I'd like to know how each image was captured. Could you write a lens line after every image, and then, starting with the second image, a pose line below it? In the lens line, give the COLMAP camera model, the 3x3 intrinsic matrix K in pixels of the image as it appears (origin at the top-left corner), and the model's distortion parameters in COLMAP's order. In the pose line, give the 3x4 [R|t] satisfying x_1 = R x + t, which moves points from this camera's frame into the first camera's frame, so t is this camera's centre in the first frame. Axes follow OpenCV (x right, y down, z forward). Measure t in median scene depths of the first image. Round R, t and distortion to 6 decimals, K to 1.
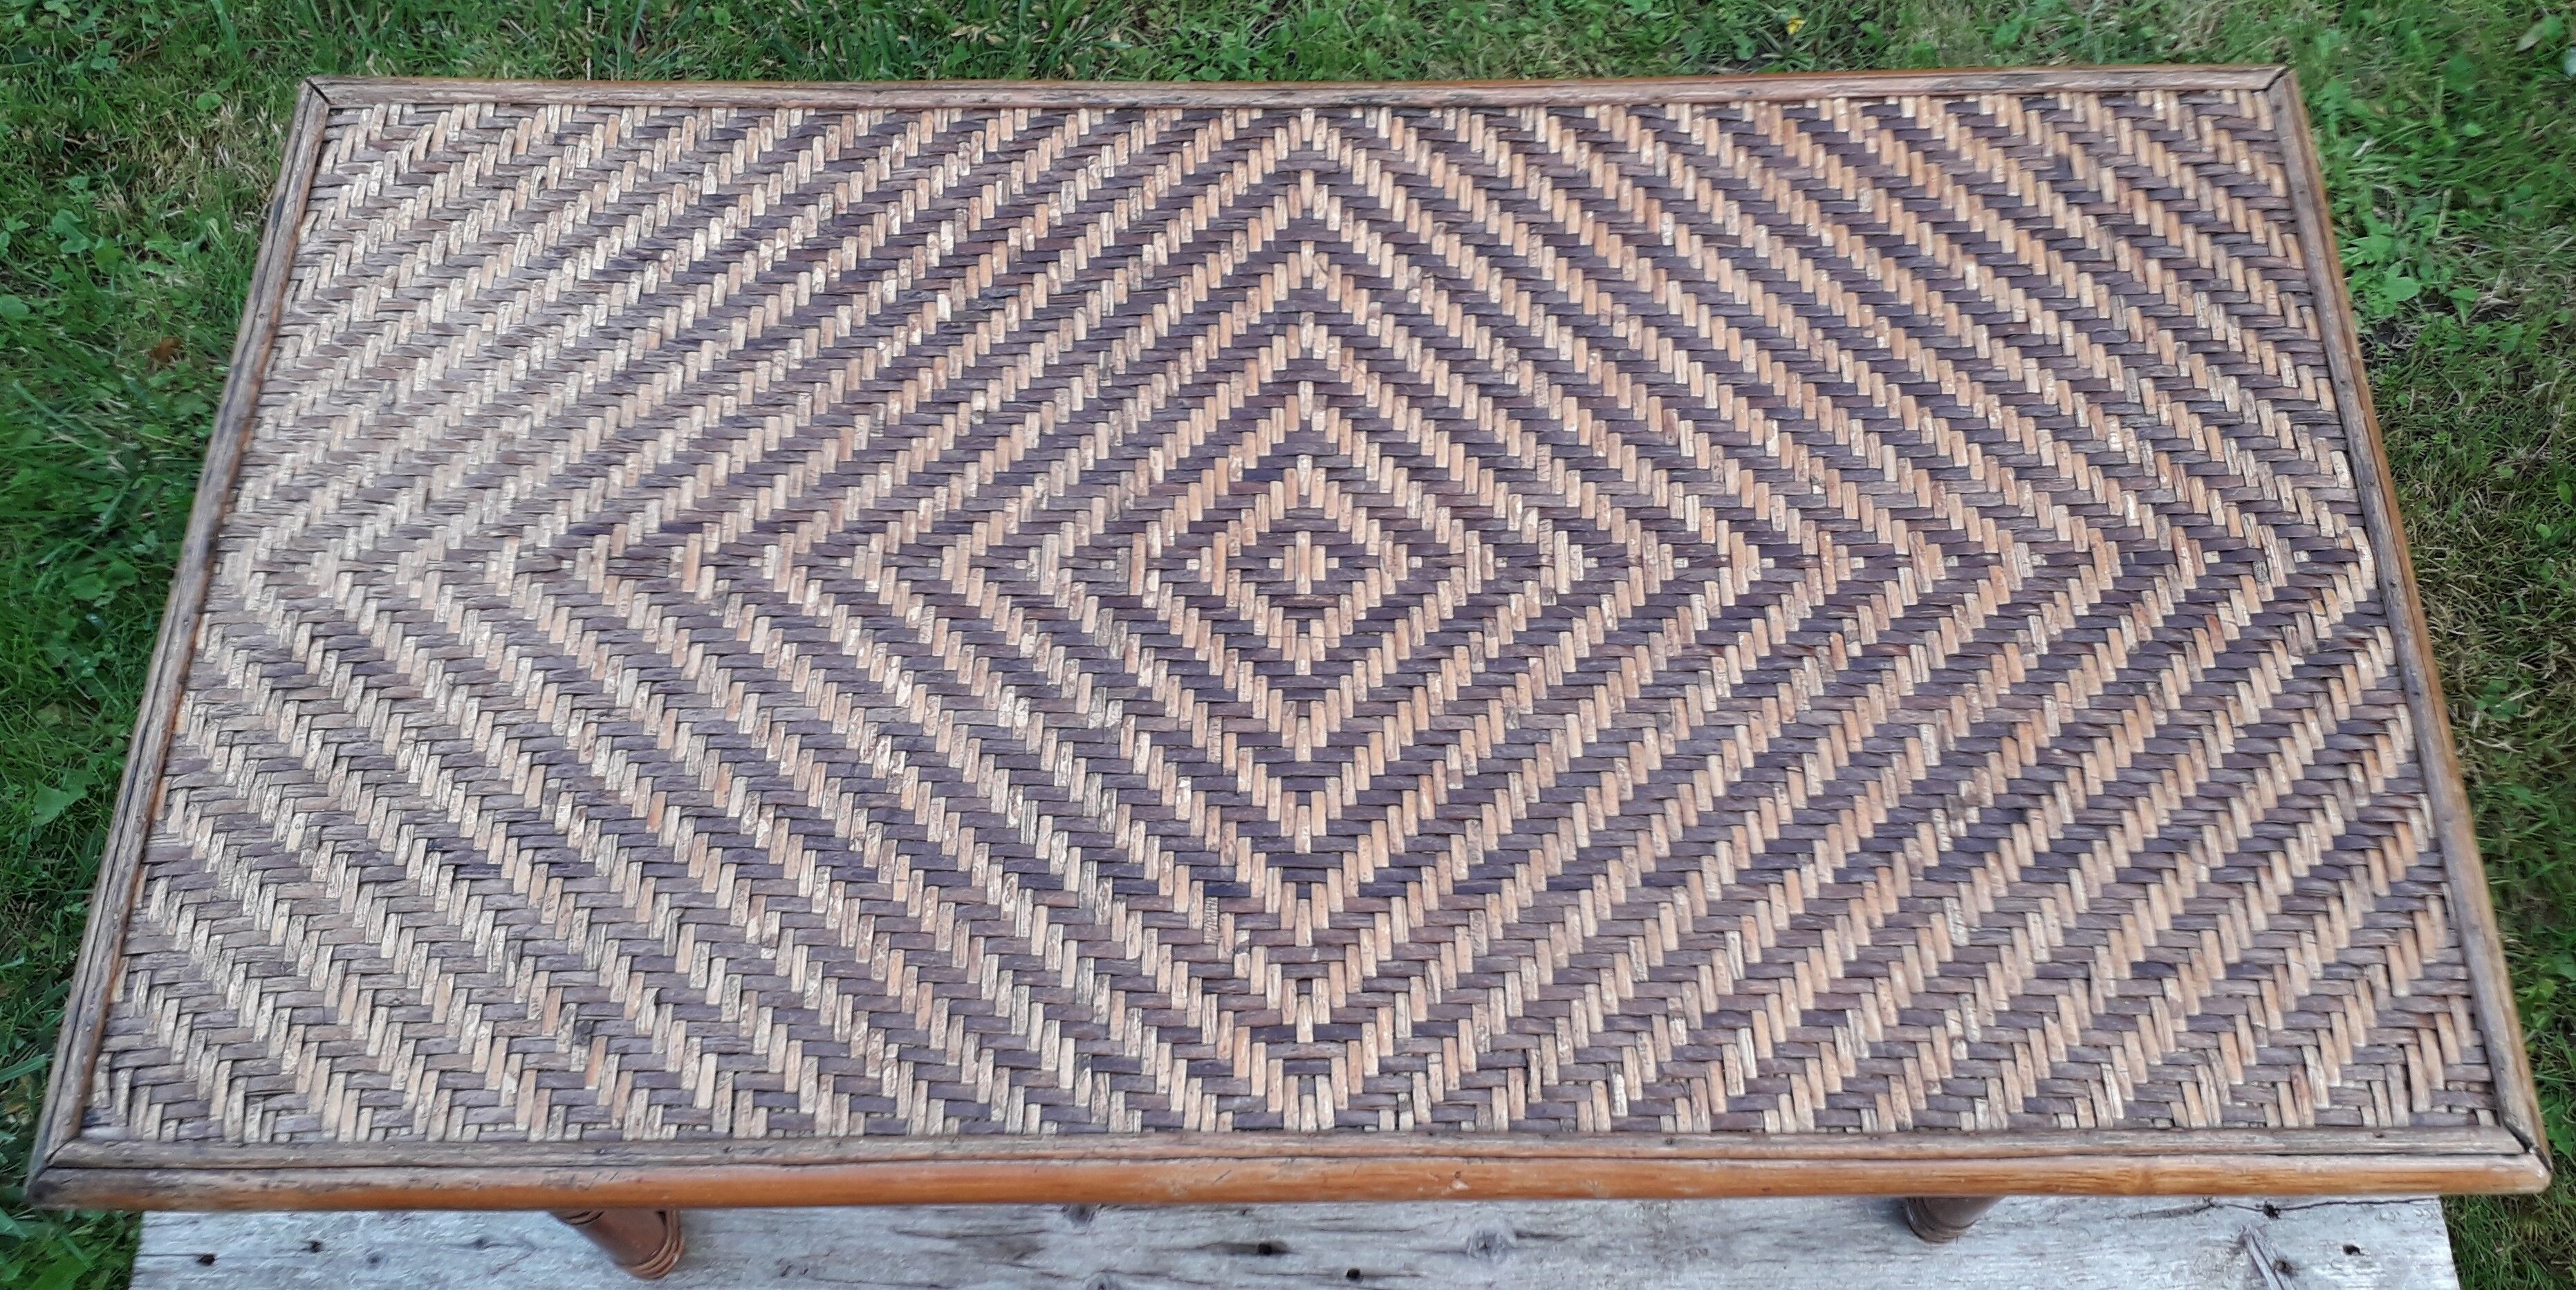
lens RADIAL K [[1903.2, 0, 1321.2], [0, 1903.2, 374.4], [0, 0, 1]] dist [0.090593, -0.064231]
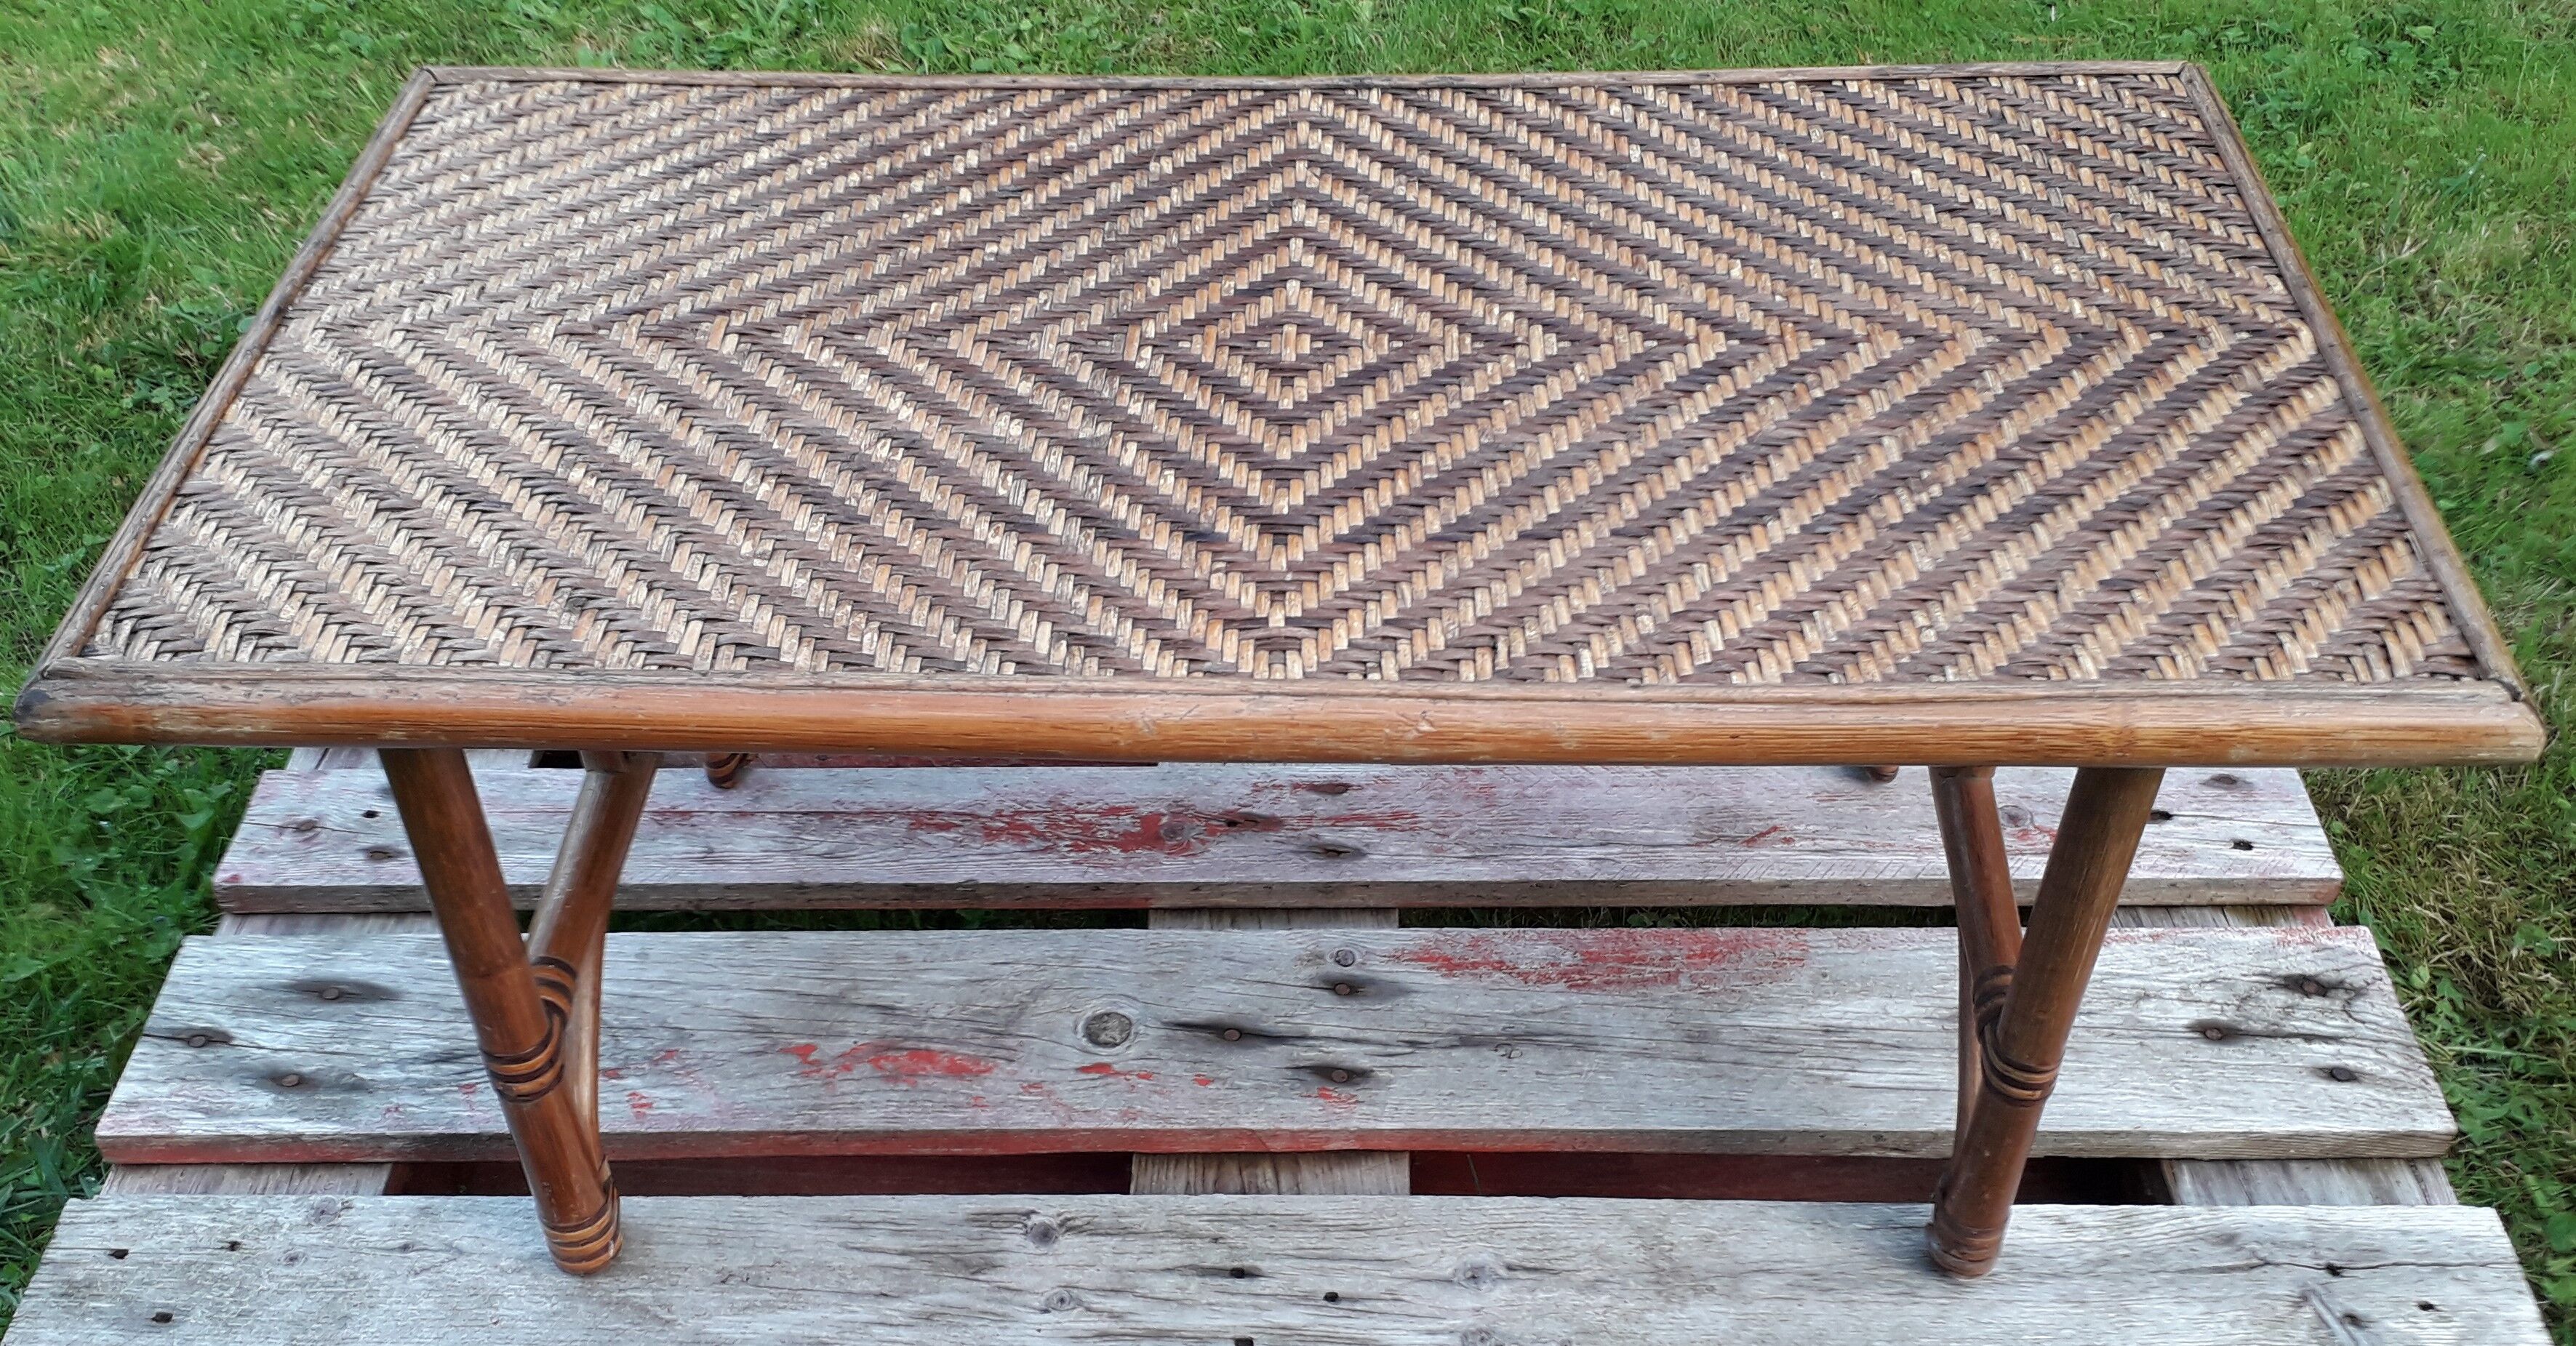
lens RADIAL K [[1914.6, 0, 1289.2], [0, 1914.6, 675.2], [0, 0, 1]] dist [0.062616, -0.023819]
pose [[0.999470, 0.015382, -0.028685, 0.024162], [-0.023047, 0.956748, -0.290004, 0.592249], [0.022983, 0.290511, 0.956595, 0.038950]]
